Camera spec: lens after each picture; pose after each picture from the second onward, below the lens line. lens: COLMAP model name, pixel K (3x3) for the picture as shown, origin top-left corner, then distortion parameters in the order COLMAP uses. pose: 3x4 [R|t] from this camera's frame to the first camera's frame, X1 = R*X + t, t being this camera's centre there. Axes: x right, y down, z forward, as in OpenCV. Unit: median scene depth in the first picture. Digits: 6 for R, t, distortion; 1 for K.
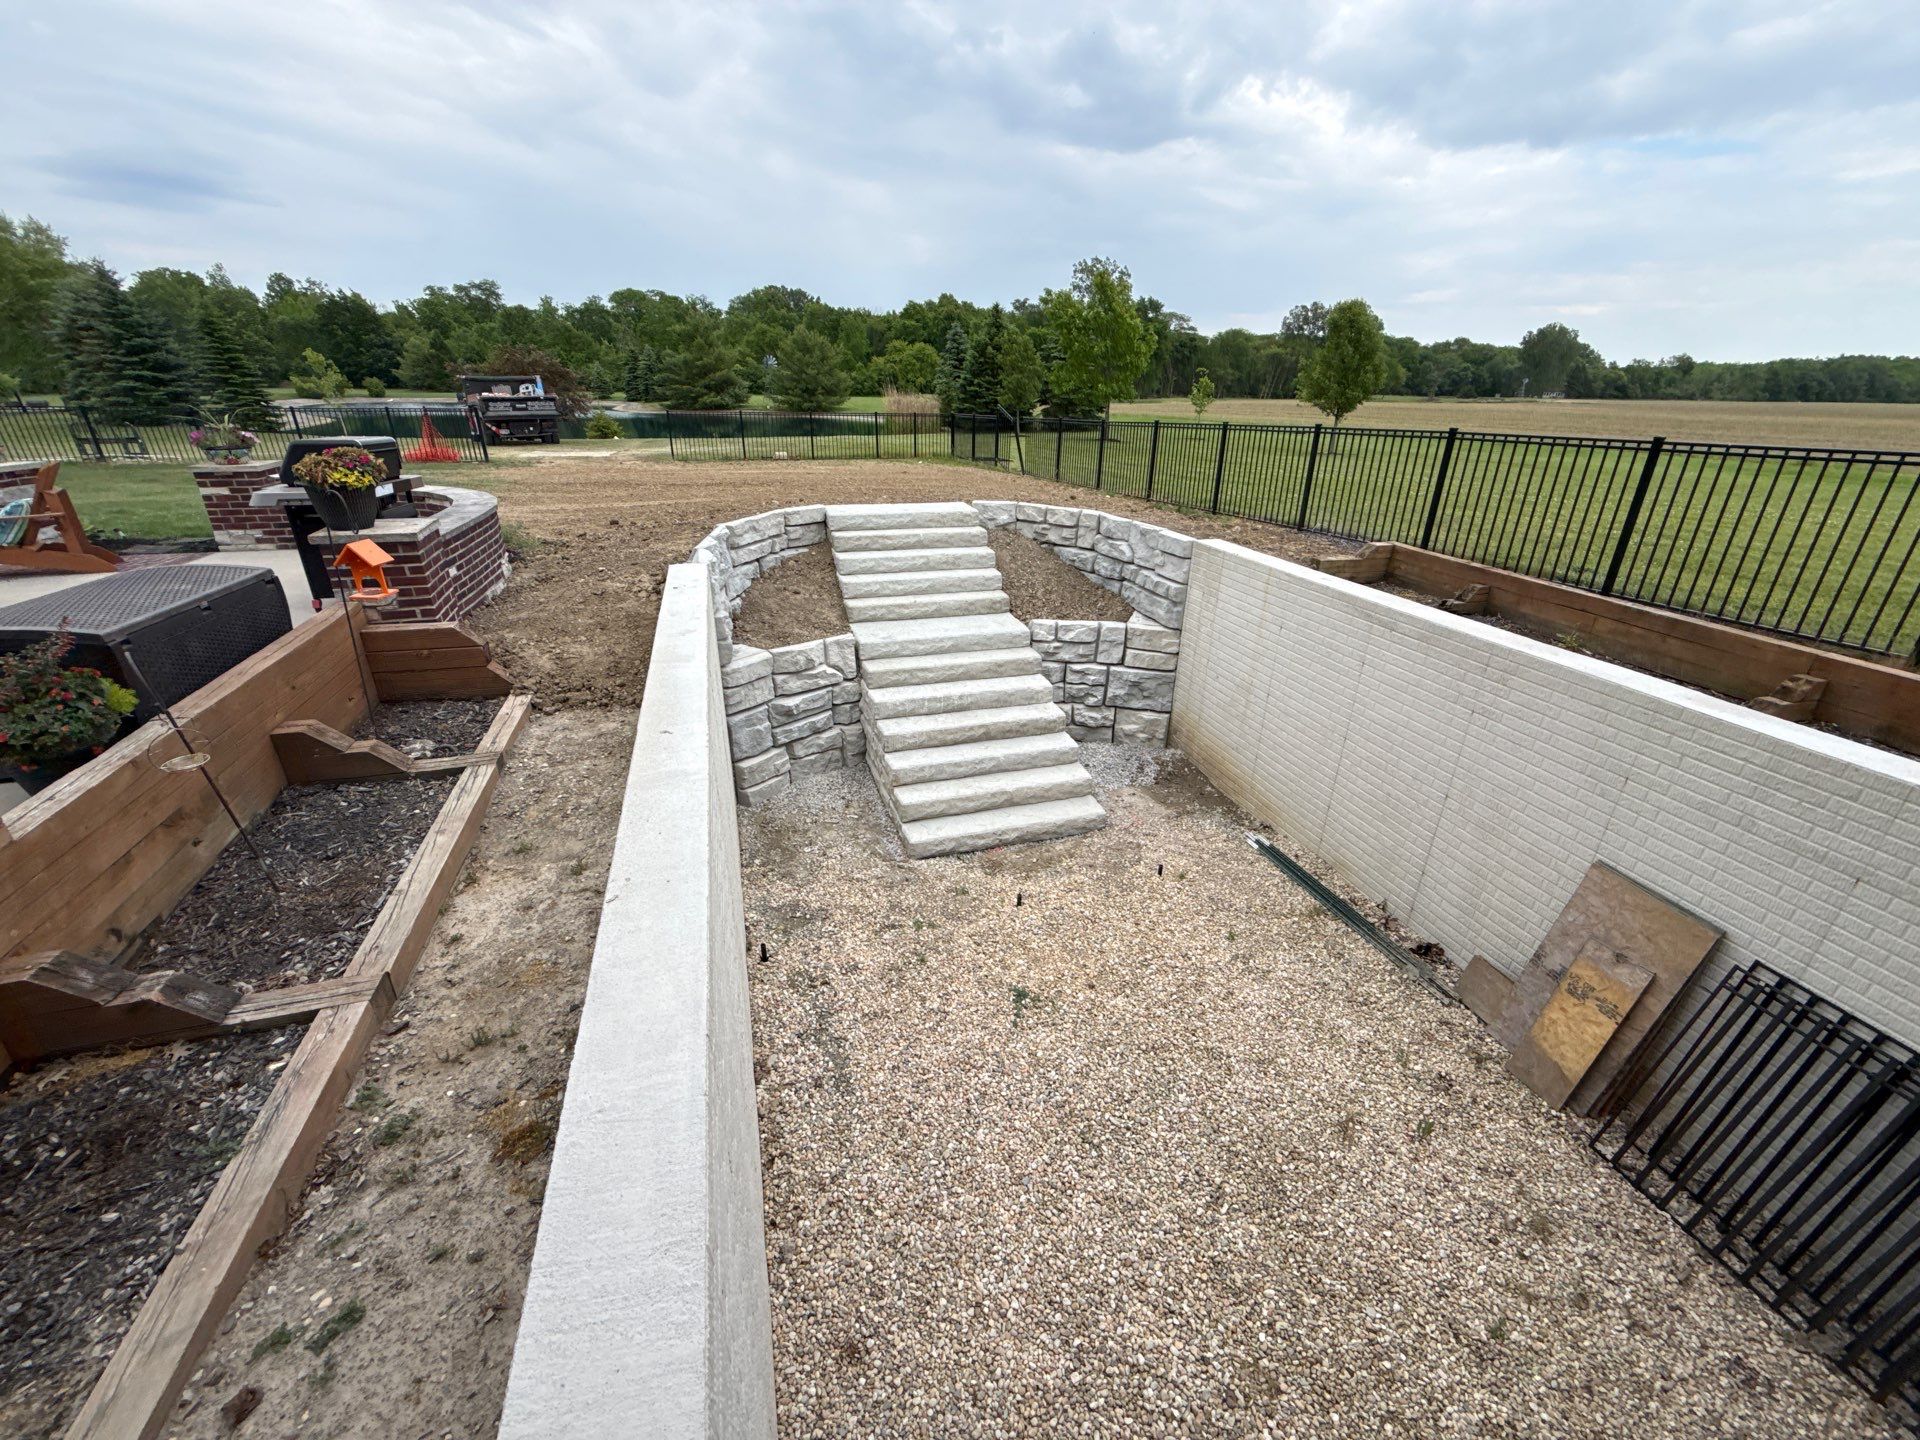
lens RADIAL K [[760.9, 0, 963.0], [0, 760.9, 718.7], [0, 0, 1]] dist [0.001405, -0.000379]
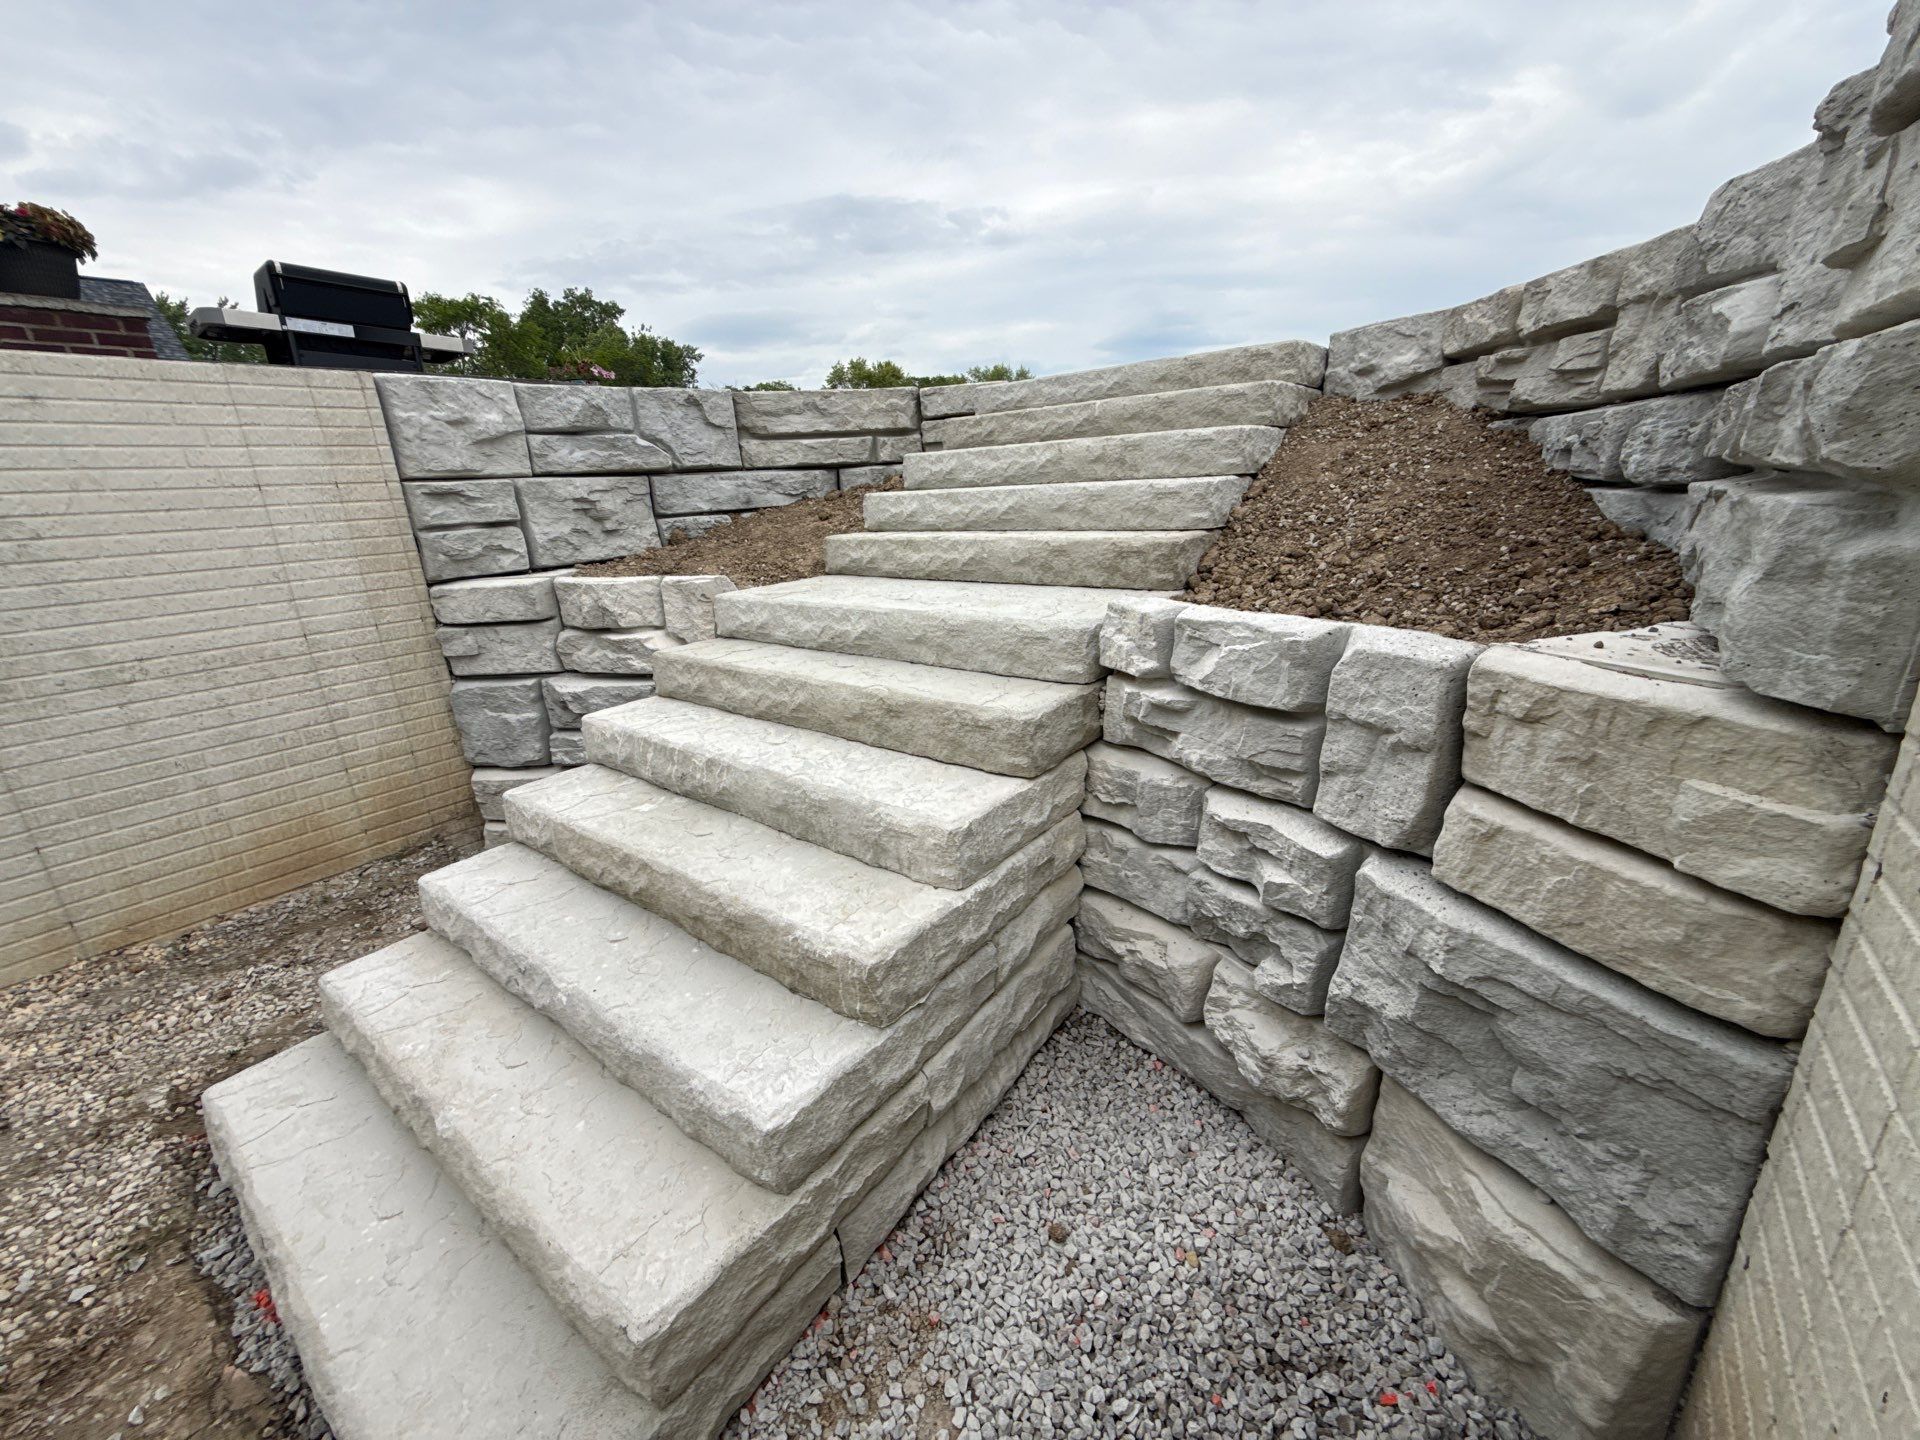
lens RADIAL K [[760.9, 0, 963.7], [0, 760.9, 717.4], [0, 0, 1]] dist [0.001405, -0.000379]
pose [[0.578378, 0.197738, -0.791441, 0.258589], [-0.275900, 0.960422, 0.038331, -0.074307], [0.767696, 0.196189, 0.610043, 0.719633]]
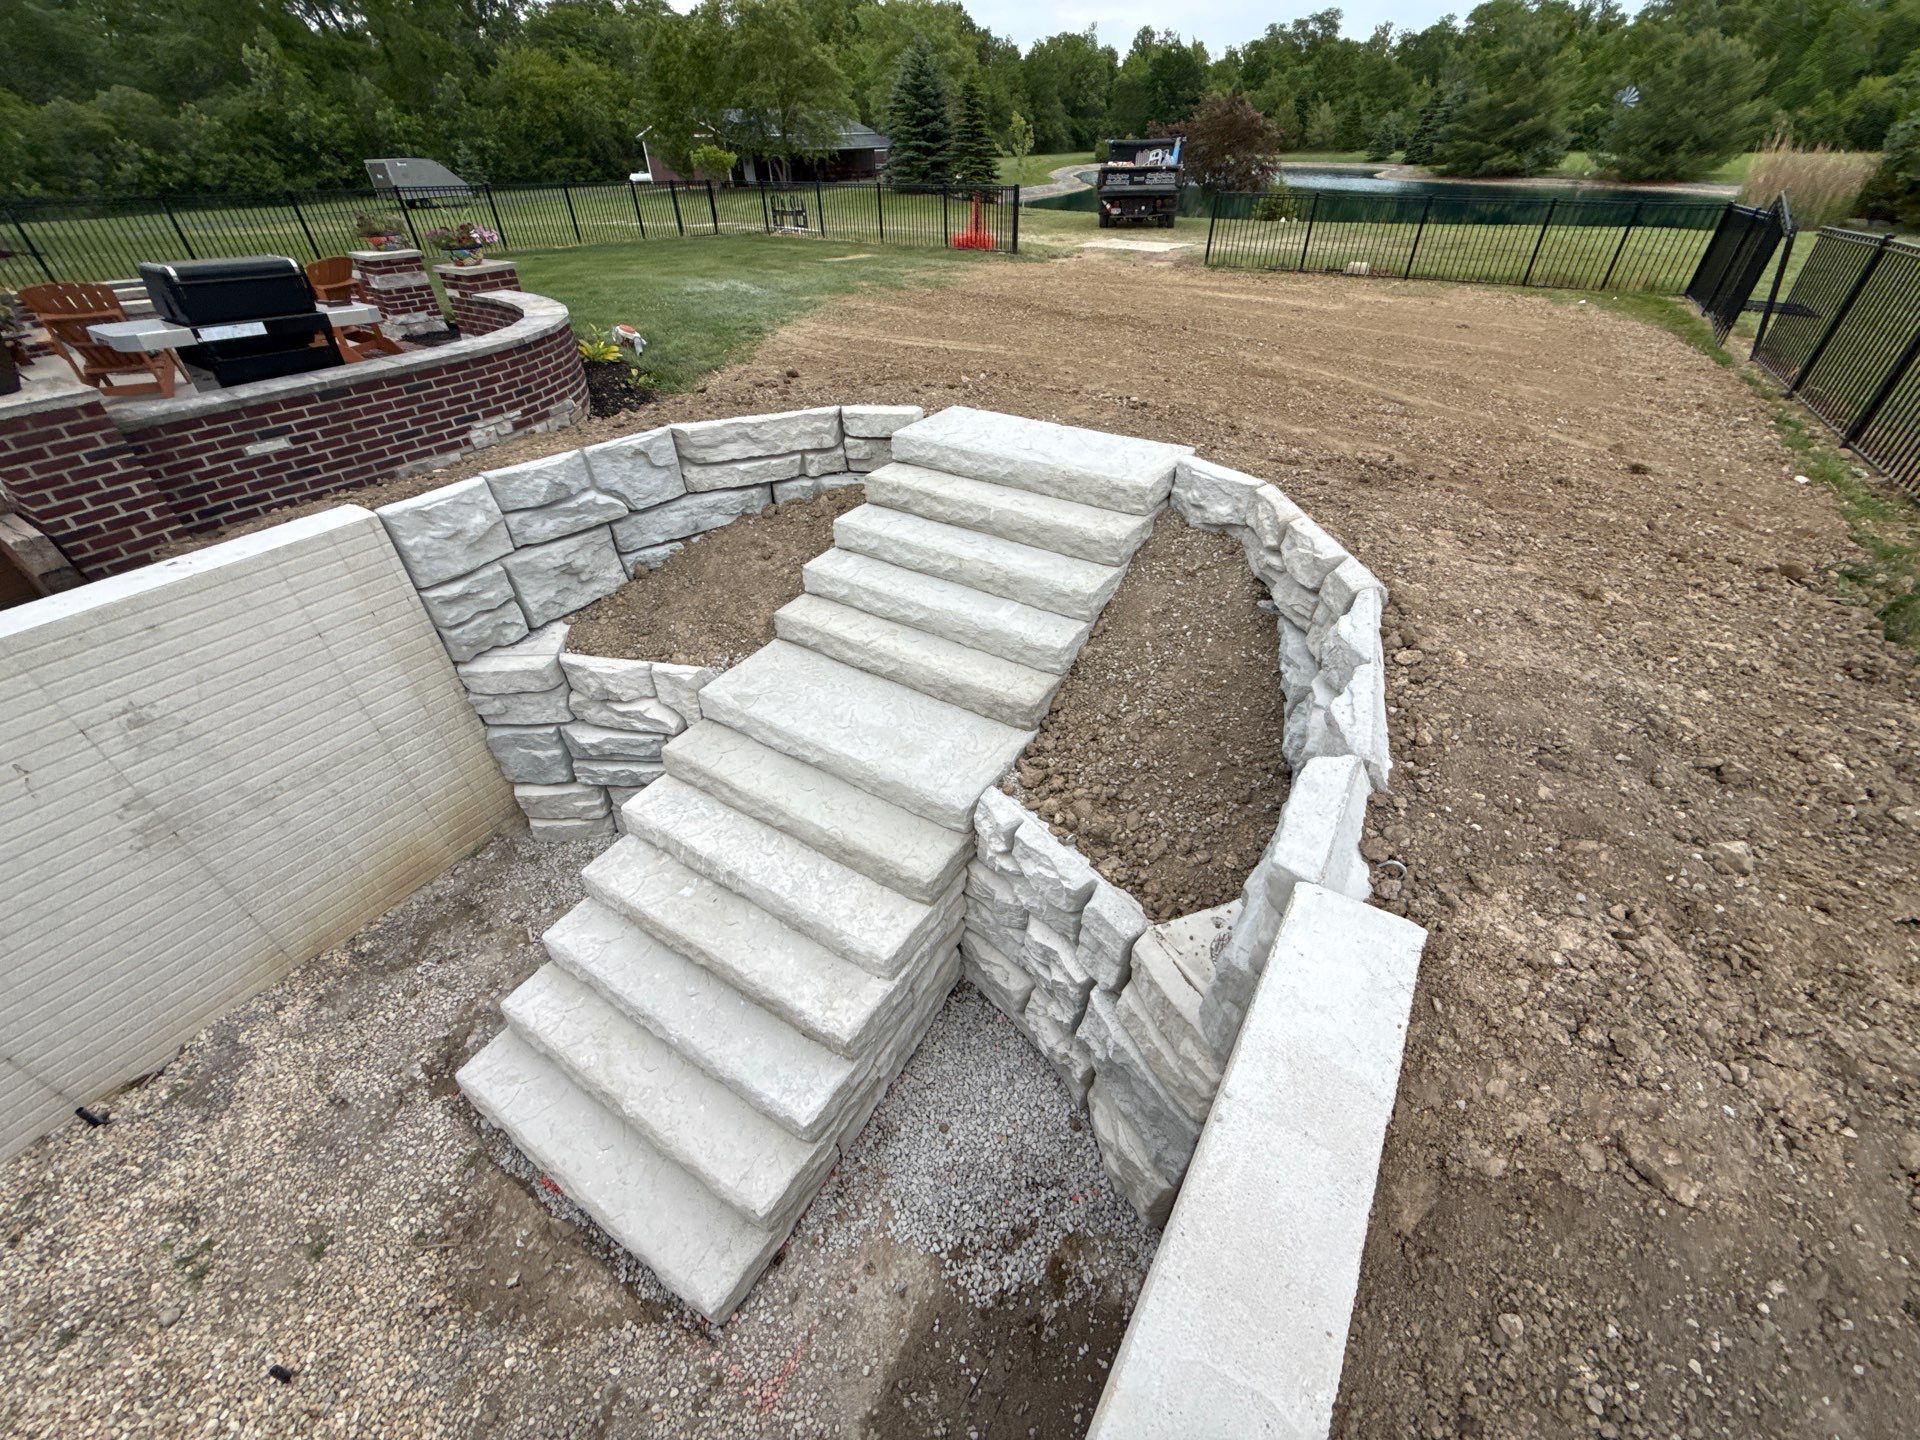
lens RADIAL K [[760.9, 0, 962.9], [0, 760.9, 716.9], [0, 0, 1]] dist [0.001405, -0.000379]
pose [[0.649634, 0.443622, -0.617394, 0.303219], [-0.287771, 0.895159, 0.340409, -0.282266], [0.703679, -0.043473, 0.709187, 0.613760]]
